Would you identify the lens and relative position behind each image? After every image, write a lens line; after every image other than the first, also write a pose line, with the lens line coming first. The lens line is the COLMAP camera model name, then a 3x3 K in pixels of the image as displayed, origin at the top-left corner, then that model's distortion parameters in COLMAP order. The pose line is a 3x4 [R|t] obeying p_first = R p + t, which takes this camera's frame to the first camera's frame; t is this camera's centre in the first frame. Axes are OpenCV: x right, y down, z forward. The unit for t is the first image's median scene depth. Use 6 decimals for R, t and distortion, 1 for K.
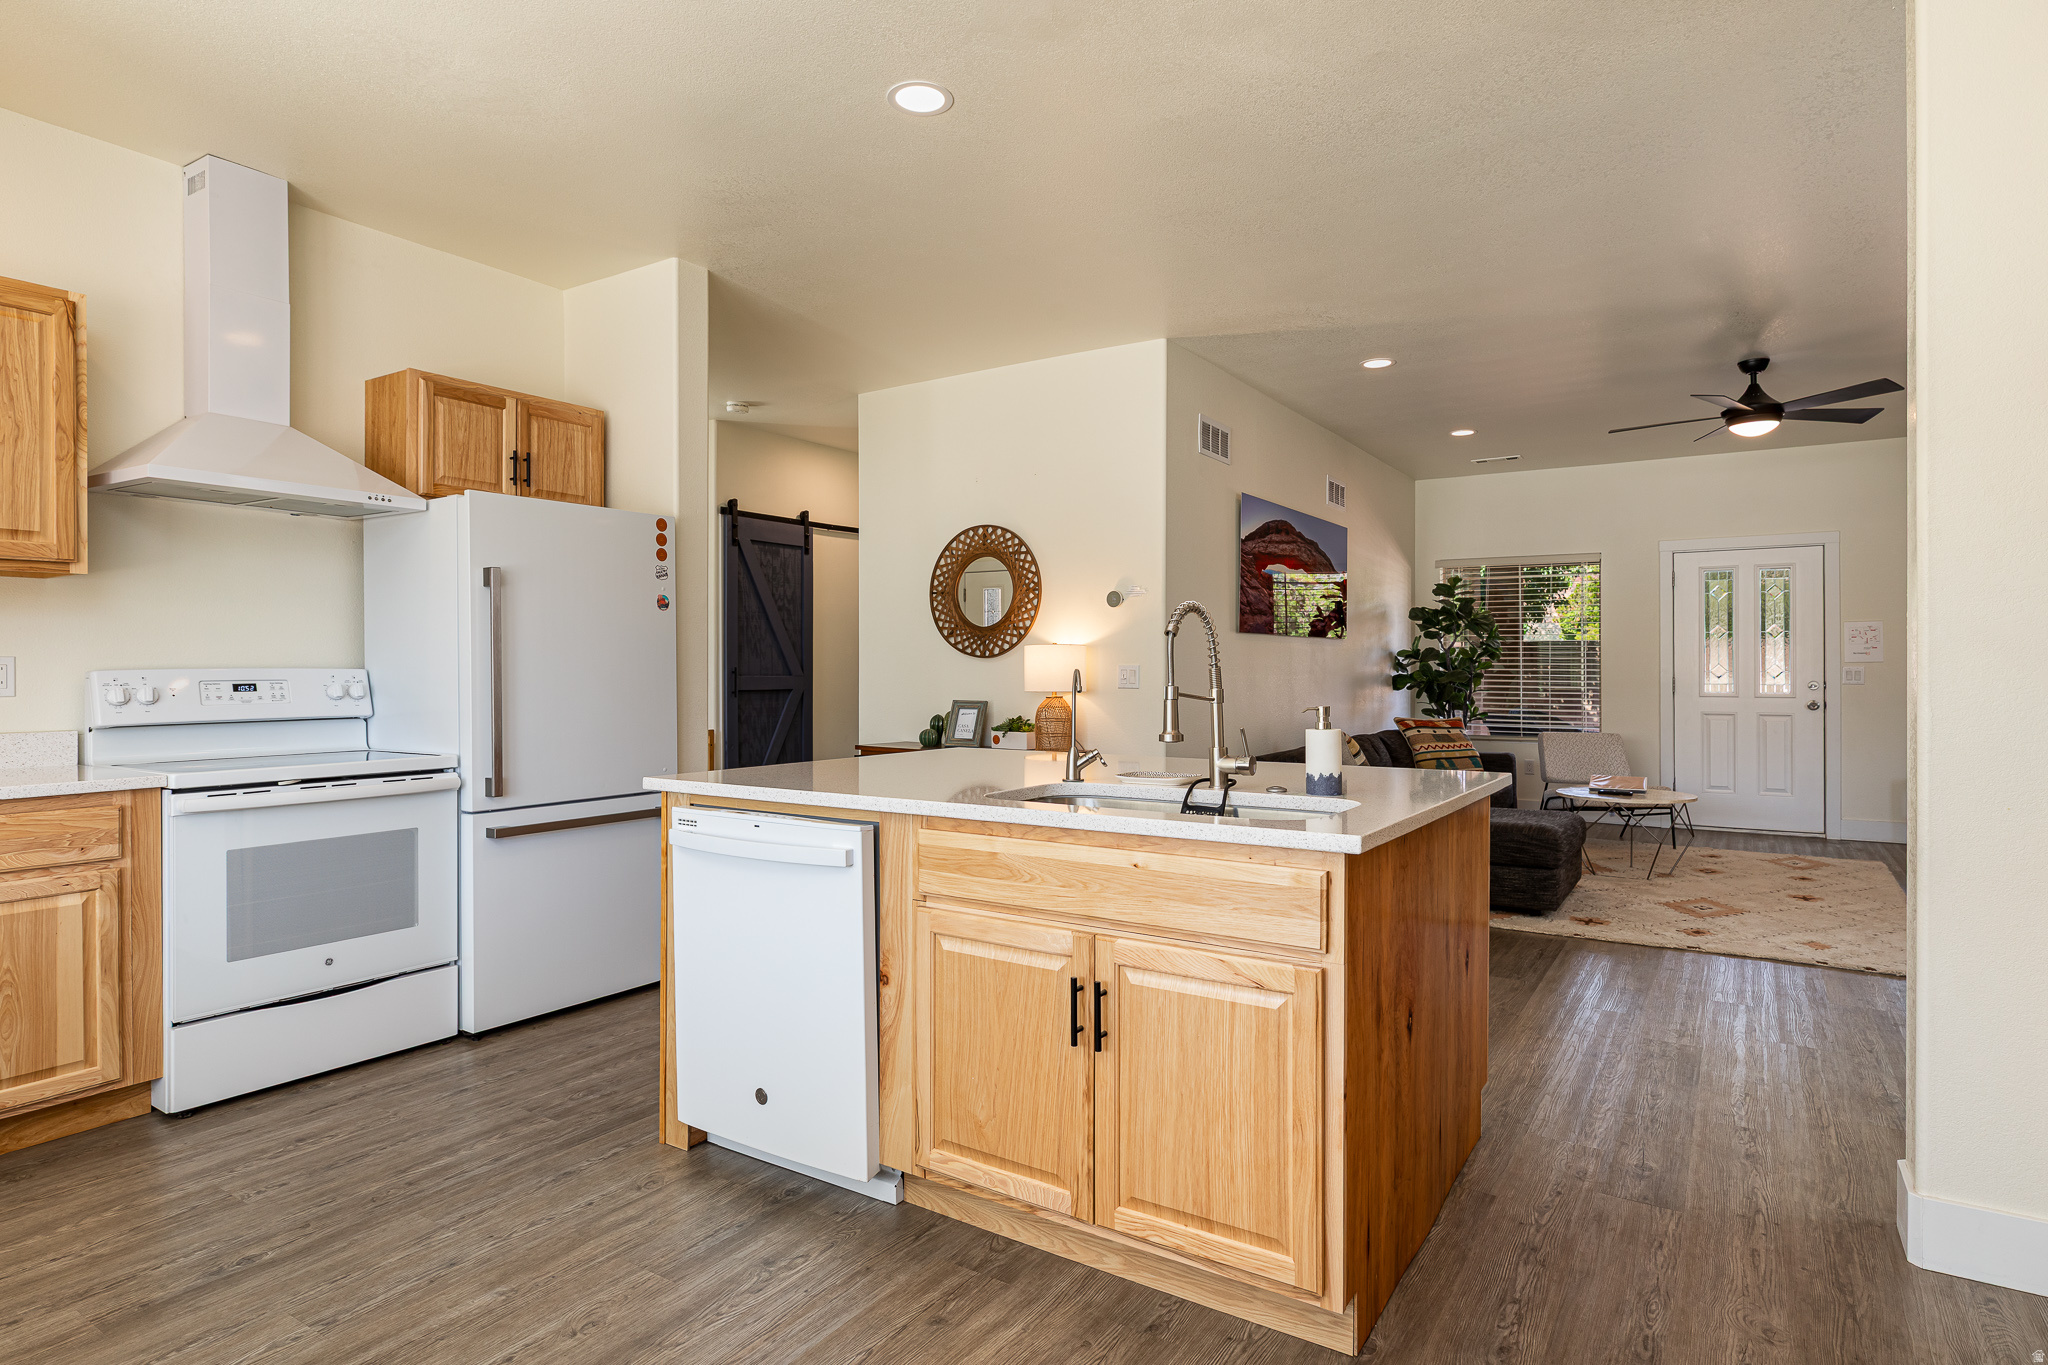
lens RADIAL K [[1125.4, 0, 1038.4], [0, 1125.4, 651.9], [0, 0, 1]] dist [-0.002219, 0.001794]
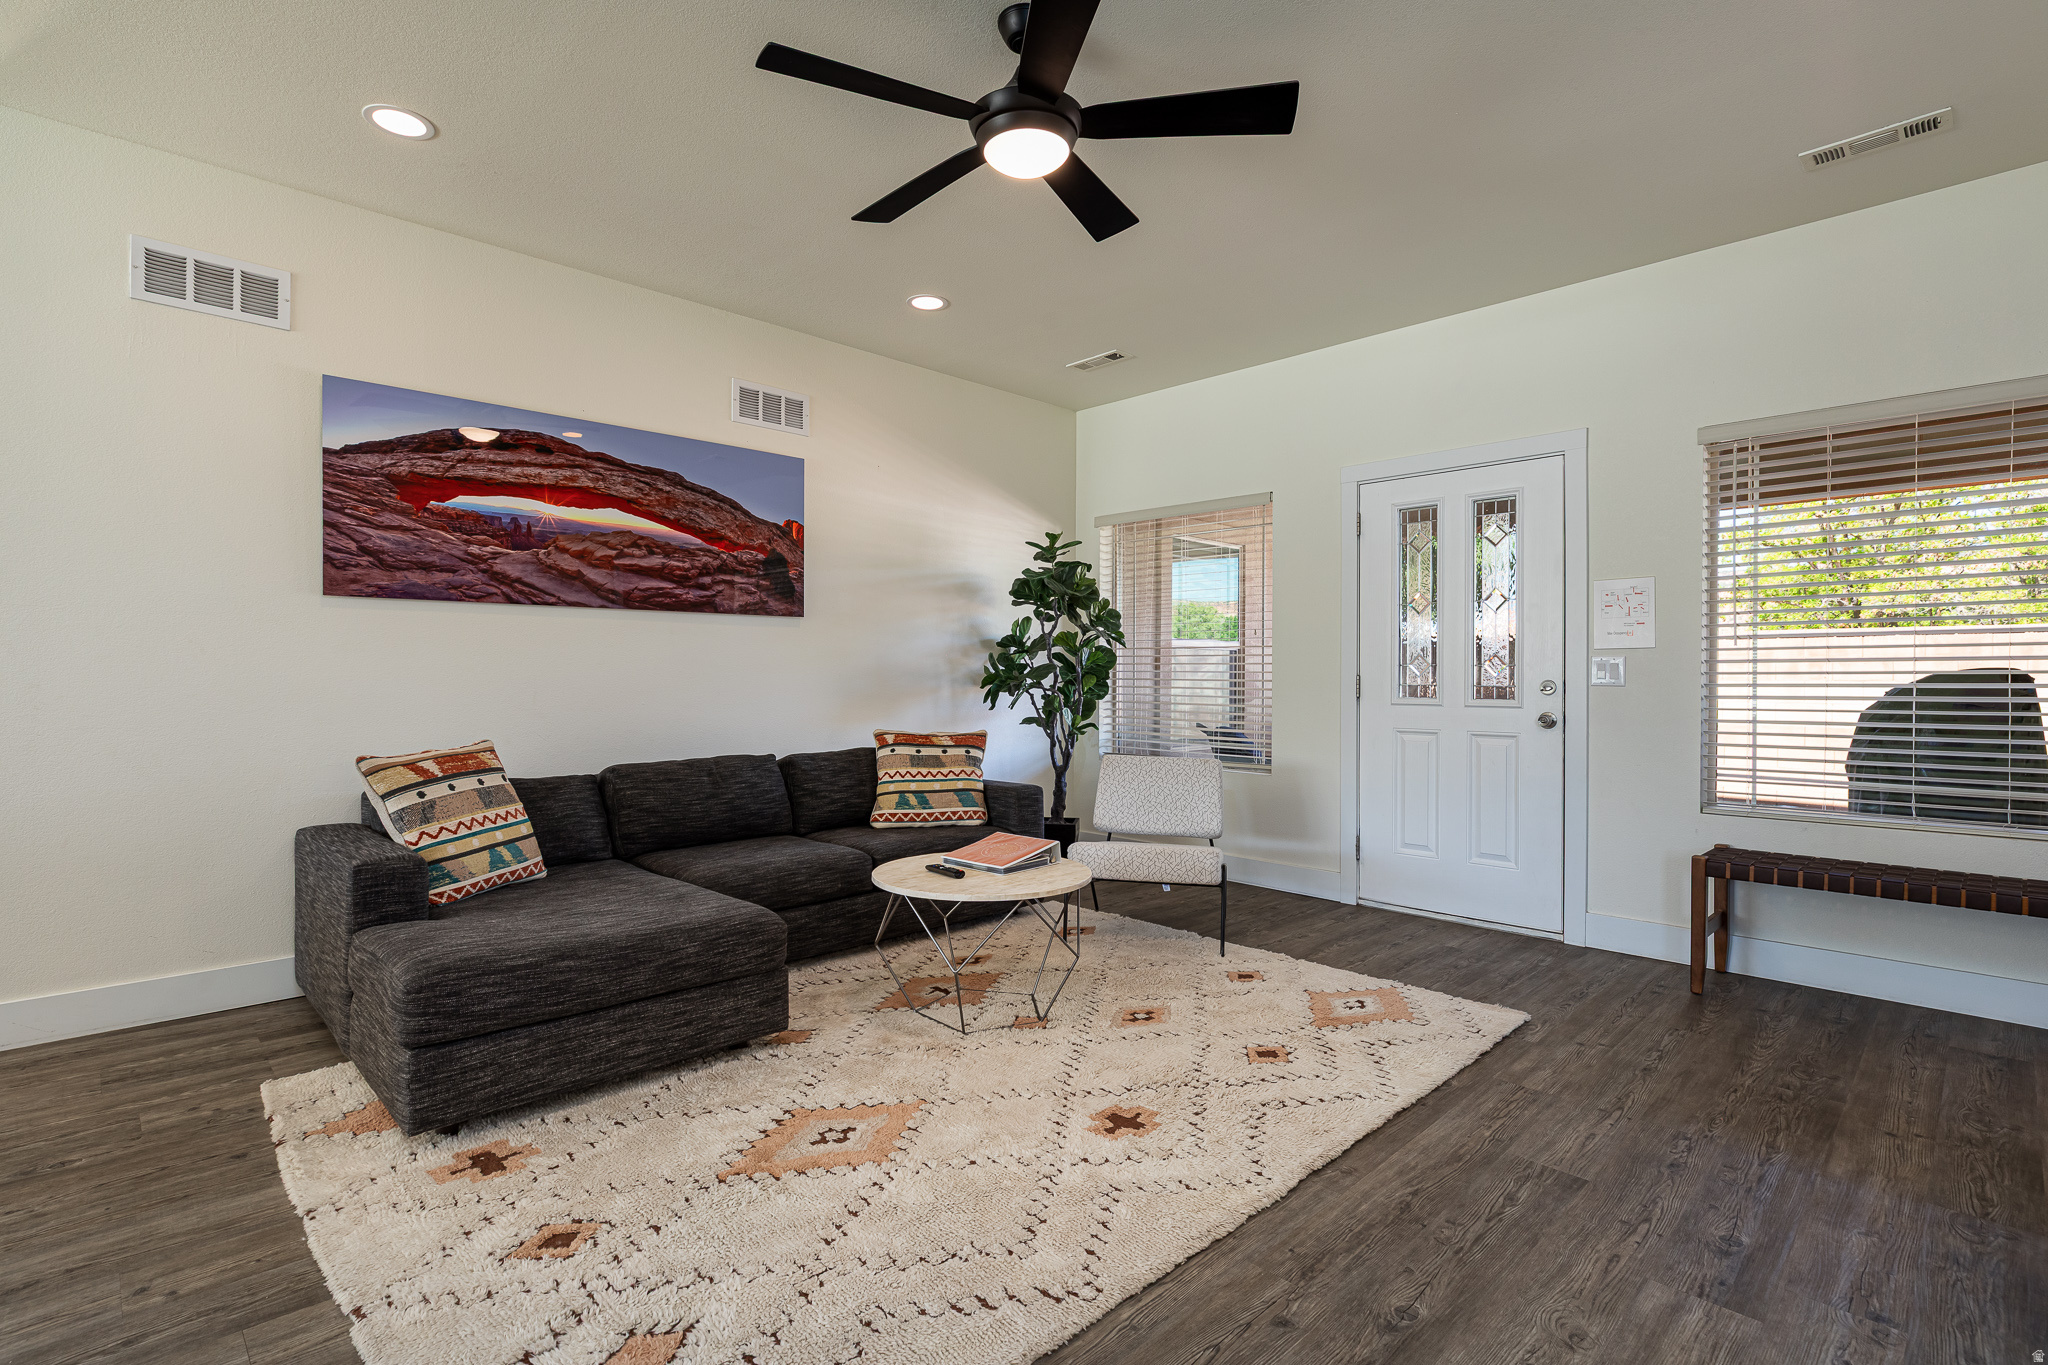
lens RADIAL K [[998.6, 0, 1015.6], [0, 998.6, 673.9], [0, 0, 1]] dist [0.001941, -0.001934]
pose [[0.976574, 0.003707, -0.215149, 0.536745], [-0.000699, 0.999901, 0.014059, 0.015077], [0.215180, -0.013579, 0.976480, 0.419634]]
